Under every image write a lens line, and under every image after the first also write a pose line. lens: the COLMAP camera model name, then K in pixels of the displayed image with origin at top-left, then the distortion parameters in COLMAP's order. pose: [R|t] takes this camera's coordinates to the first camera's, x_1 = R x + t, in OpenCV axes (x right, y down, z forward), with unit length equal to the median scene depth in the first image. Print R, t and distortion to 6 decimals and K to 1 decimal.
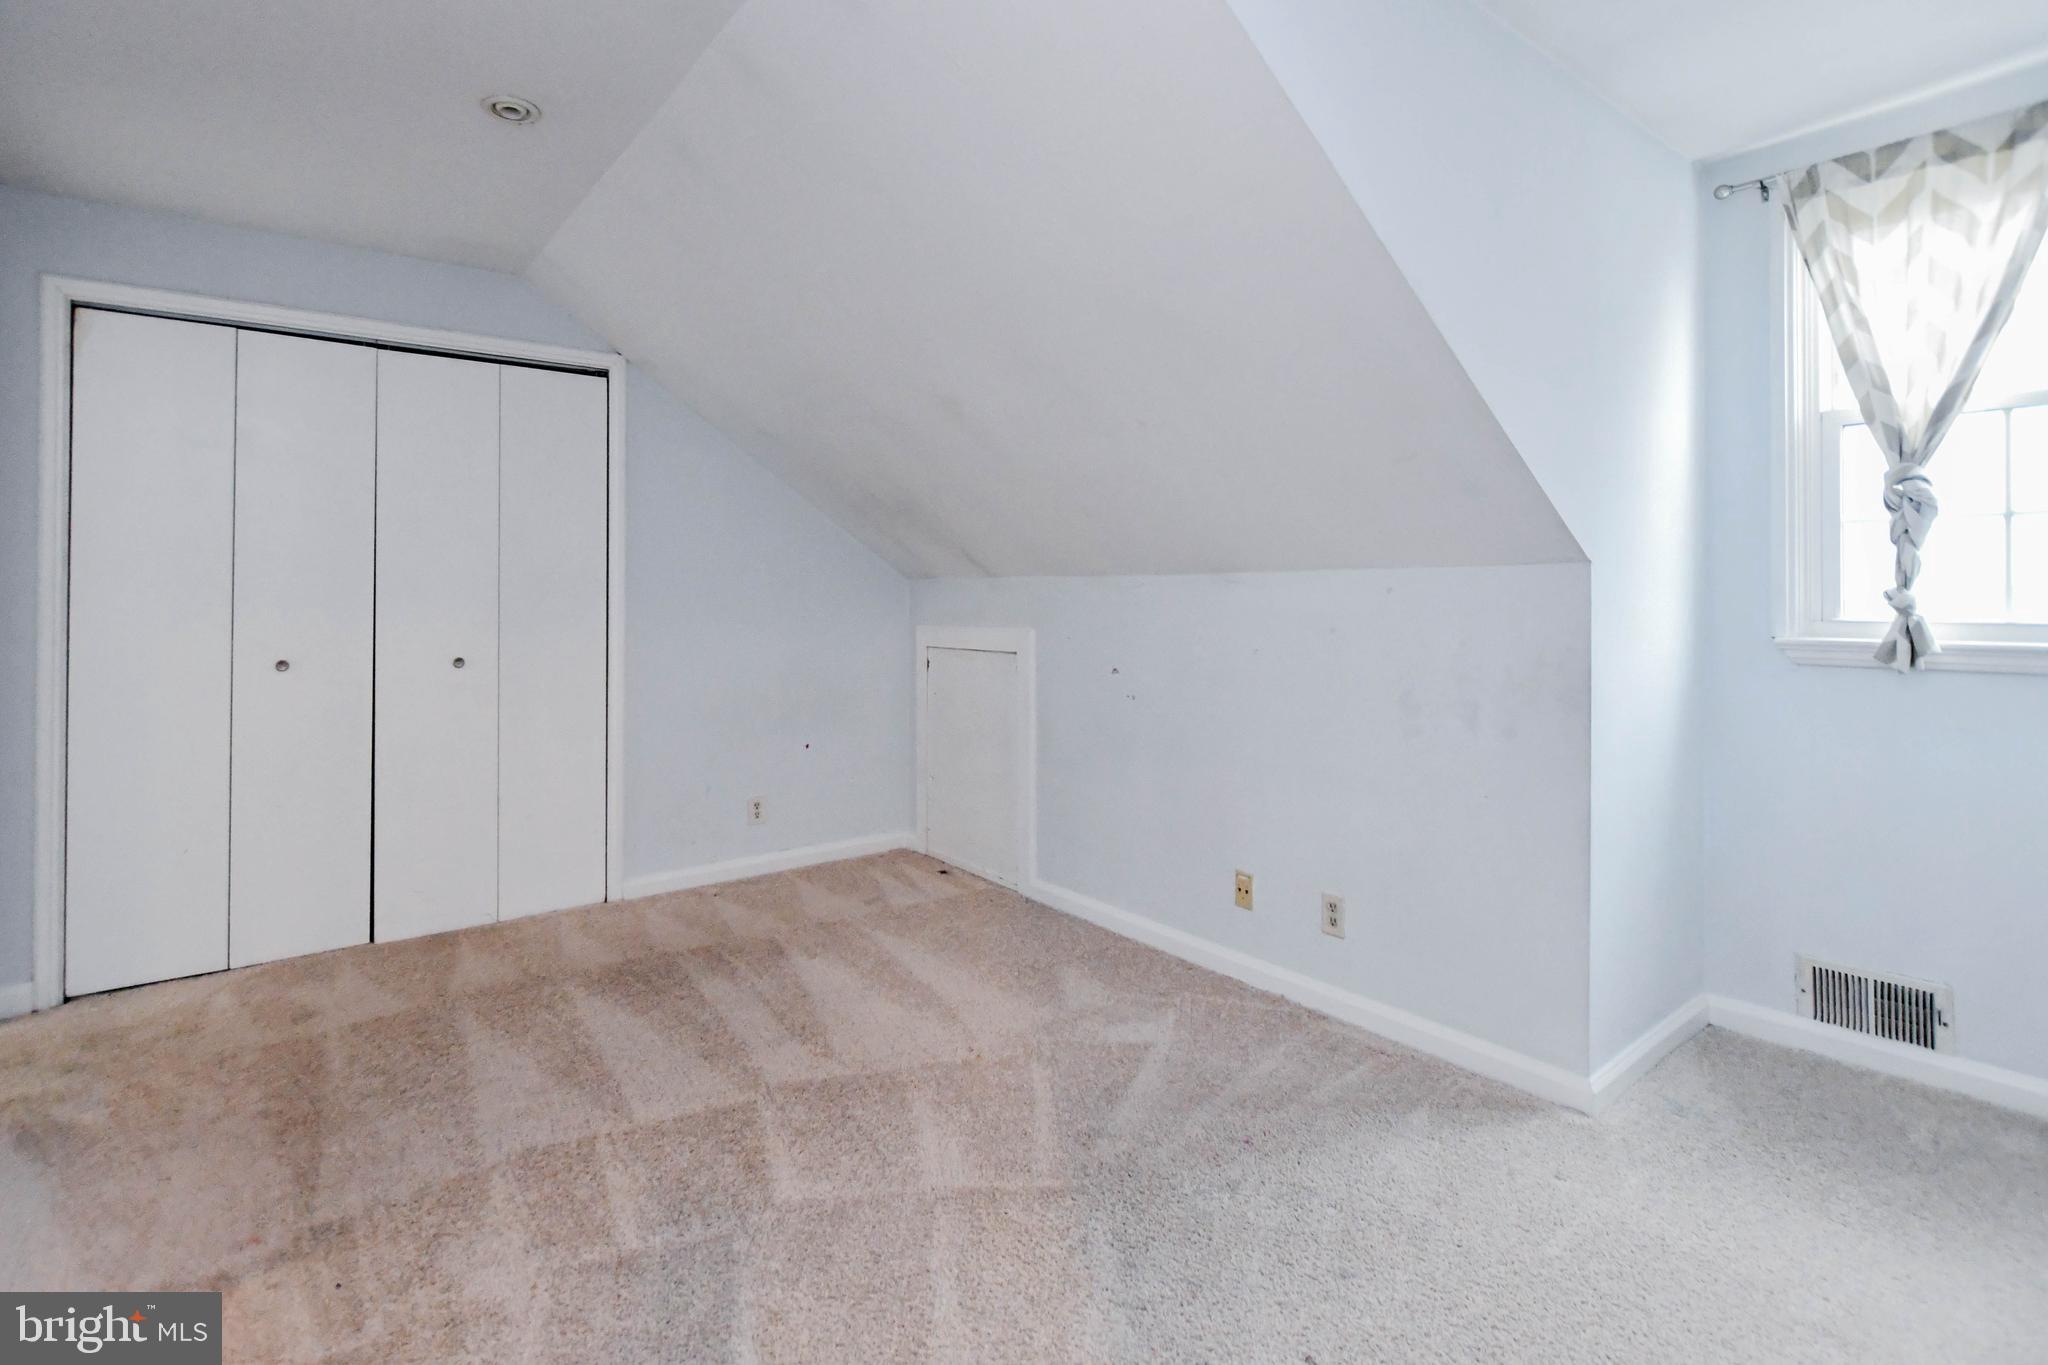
lens RADIAL K [[943.7, 0, 1015.7], [0, 943.7, 578.8], [0, 0, 1]] dist [-0.001686, 0.000168]
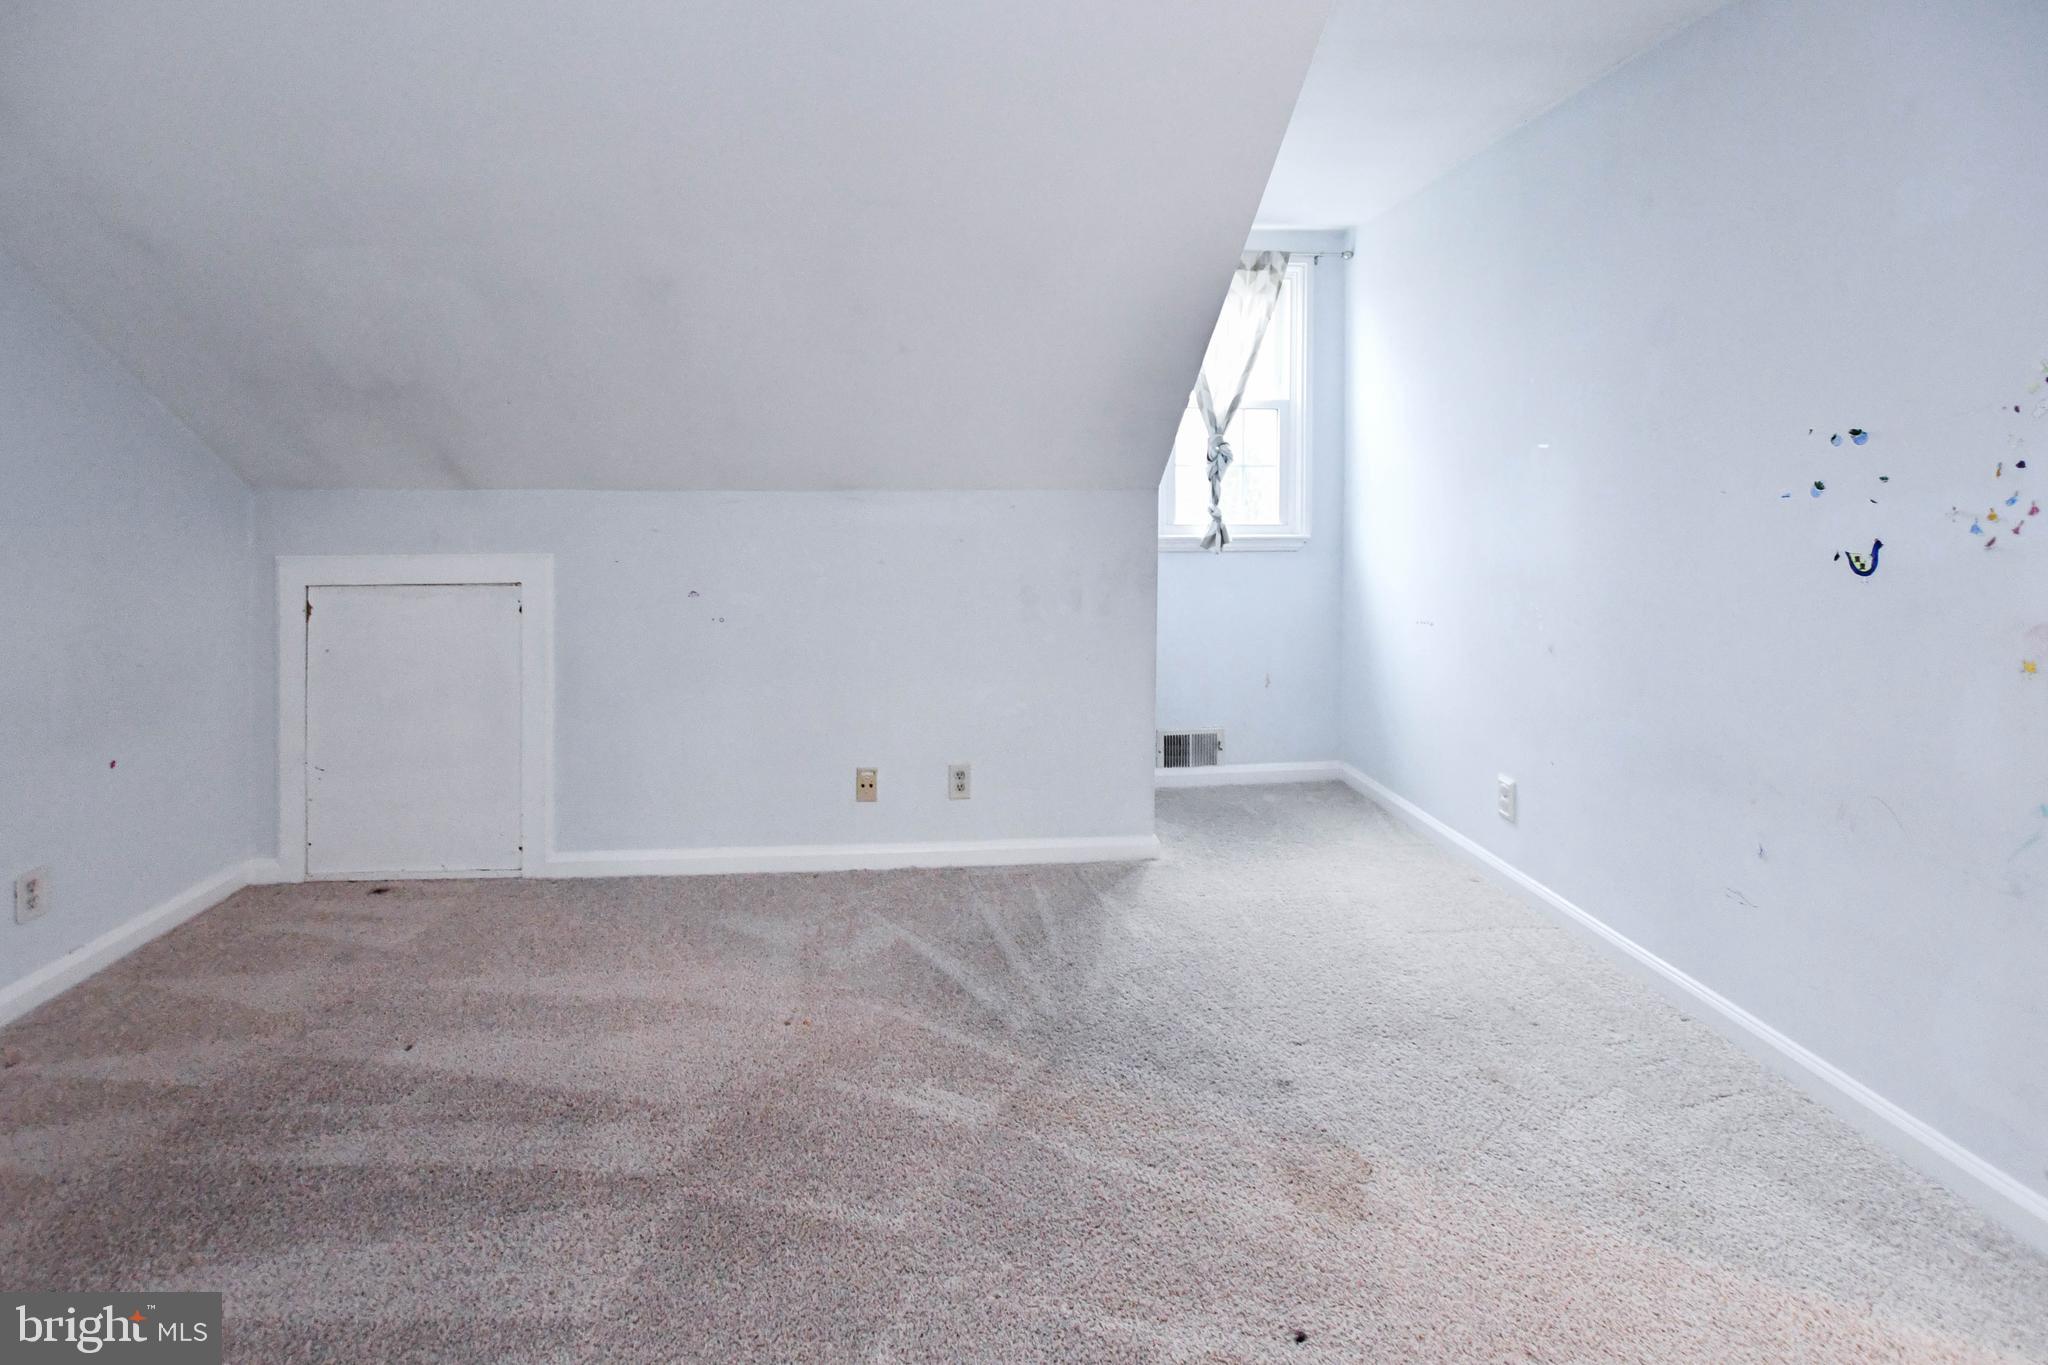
lens RADIAL K [[904.7, 0, 1023.9], [0, 904.7, 491.8], [0, 0, 1]] dist [-0.002886, -0.000028]
pose [[0.568744, 0.009577, 0.822459, -0.595009], [-0.012863, 0.999913, -0.002748, -0.005146], [-0.822414, -0.009017, 0.568818, 0.312537]]
